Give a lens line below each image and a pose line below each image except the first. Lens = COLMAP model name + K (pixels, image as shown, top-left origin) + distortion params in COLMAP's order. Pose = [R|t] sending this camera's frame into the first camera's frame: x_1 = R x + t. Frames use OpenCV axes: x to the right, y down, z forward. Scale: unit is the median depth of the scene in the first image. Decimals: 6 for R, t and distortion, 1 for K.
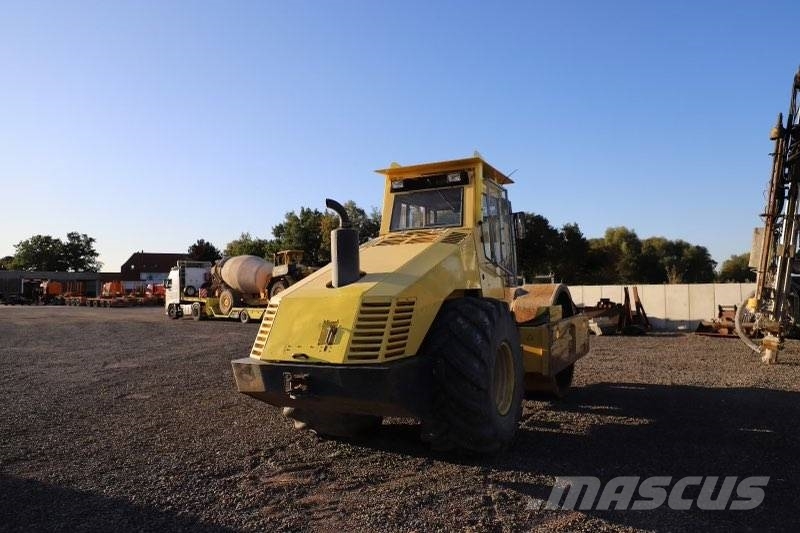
lens RADIAL K [[581.5, 0, 290.1], [0, 581.5, 259.1], [0, 0, 1]] dist [-0.041152, 0.008016]
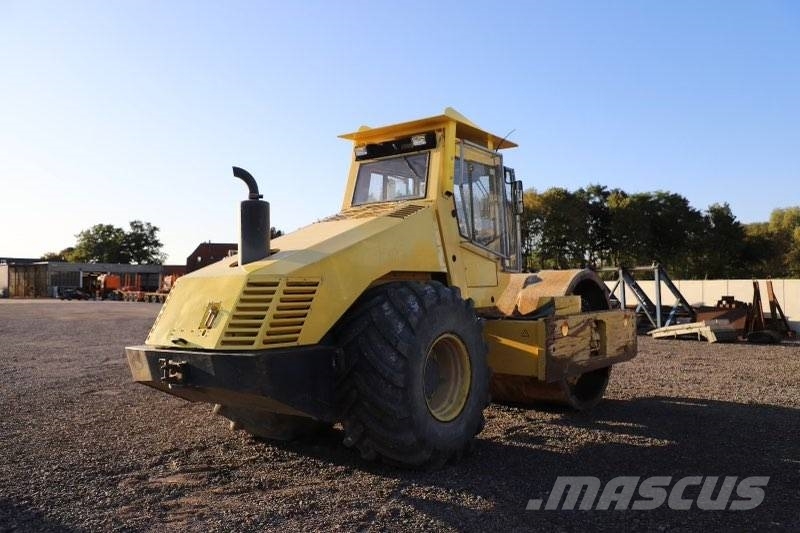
lens RADIAL K [[666.1, 0, 292.1], [0, 666.1, 258.8], [0, 0, 1]] dist [0.000041, 0.018861]
pose [[0.986956, 0.002341, -0.160973, 0.238328], [-0.000793, 0.999953, 0.009677, 0.020480], [0.160988, -0.009423, 0.986911, 0.011810]]
